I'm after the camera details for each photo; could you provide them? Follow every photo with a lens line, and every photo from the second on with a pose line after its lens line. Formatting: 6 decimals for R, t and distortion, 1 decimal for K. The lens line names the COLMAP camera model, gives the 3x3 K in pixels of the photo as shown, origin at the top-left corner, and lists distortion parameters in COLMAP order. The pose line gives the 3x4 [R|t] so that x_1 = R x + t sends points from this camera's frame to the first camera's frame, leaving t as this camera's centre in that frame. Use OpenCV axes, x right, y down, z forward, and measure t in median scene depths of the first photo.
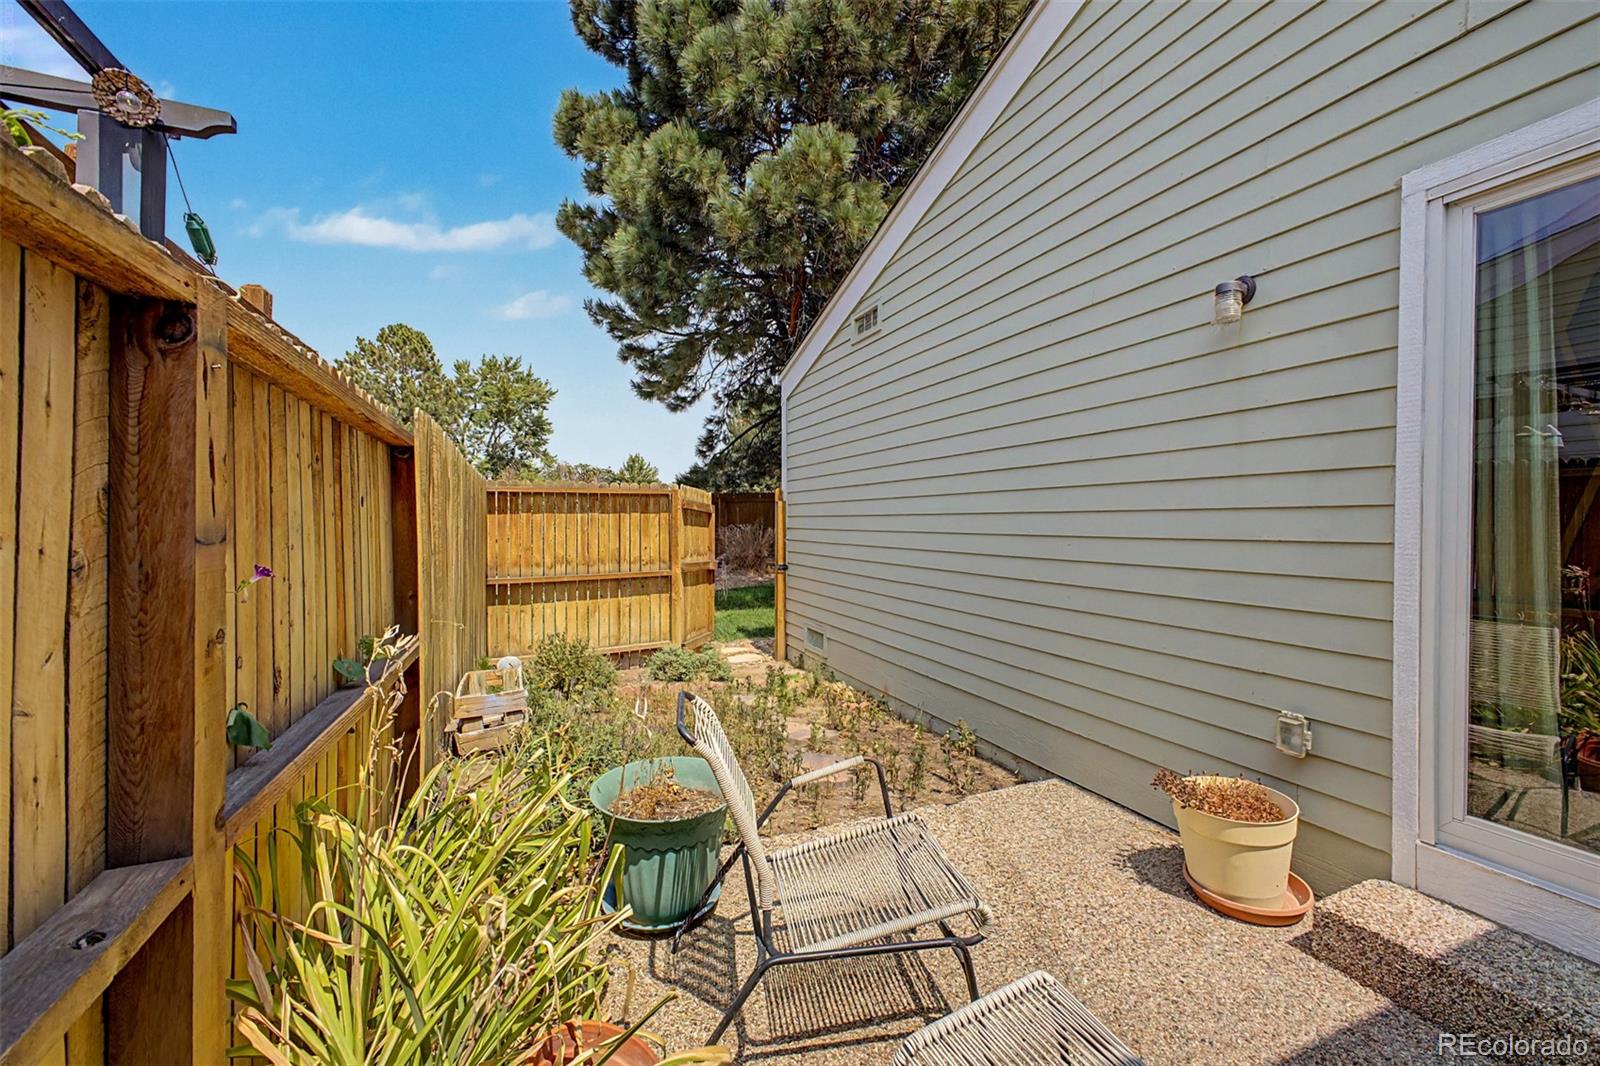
lens RADIAL K [[637.5, 0, 802.0], [0, 637.5, 530.5], [0, 0, 1]] dist [0.012647, -0.003297]
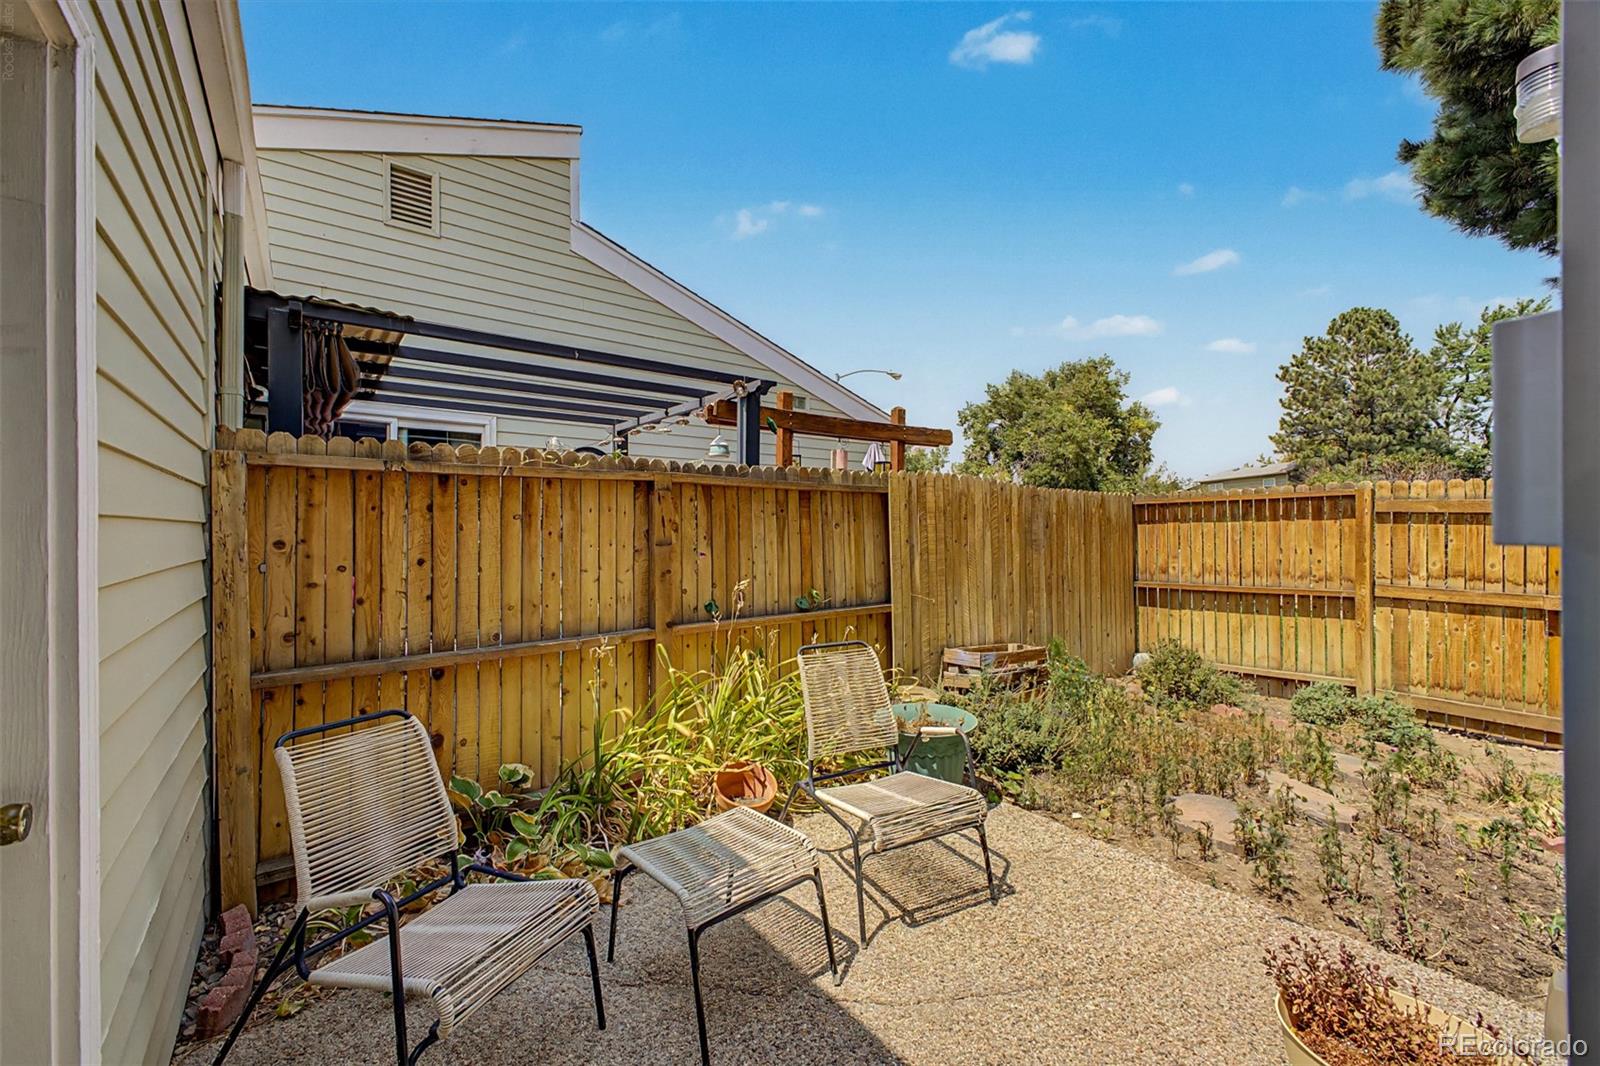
lens RADIAL K [[637.5, 0, 799.9], [0, 637.5, 525.4], [0, 0, 1]] dist [0.012647, -0.003297]
pose [[0.241779, -0.010047, -0.970279, 0.422975], [-0.004617, 0.999923, -0.011504, -0.007331], [0.970320, 0.007262, 0.241714, 0.140474]]
